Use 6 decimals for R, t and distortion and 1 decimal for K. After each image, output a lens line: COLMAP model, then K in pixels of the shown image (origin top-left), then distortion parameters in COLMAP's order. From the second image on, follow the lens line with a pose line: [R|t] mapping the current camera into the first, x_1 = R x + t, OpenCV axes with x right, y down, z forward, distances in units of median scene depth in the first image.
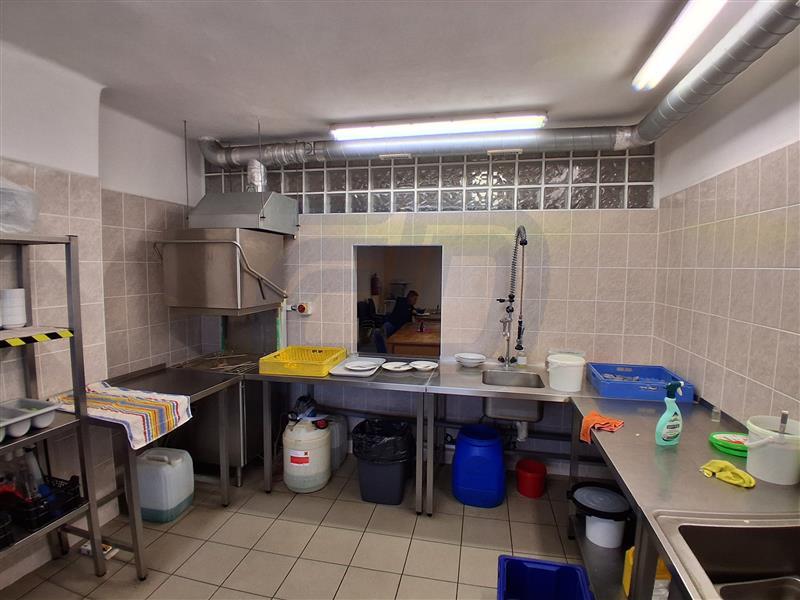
lens RADIAL K [[403.0, 0, 400.0], [0, 403.0, 300.0], [0, 0, 1]] dist [-0.000390, -0.044277]
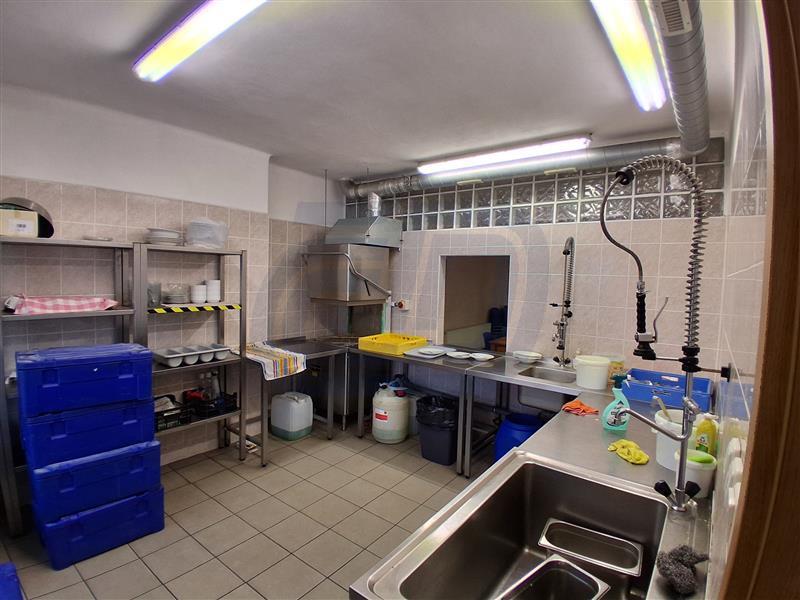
lens RADIAL K [[403.0, 0, 400.0], [0, 403.0, 300.0], [0, 0, 1]] dist [-0.000390, -0.044277]
pose [[0.899889, 0.043289, -0.433966, 0.367582], [-0.054453, 0.998427, -0.013321, 0.027090], [0.432707, 0.035618, 0.900831, -0.185456]]
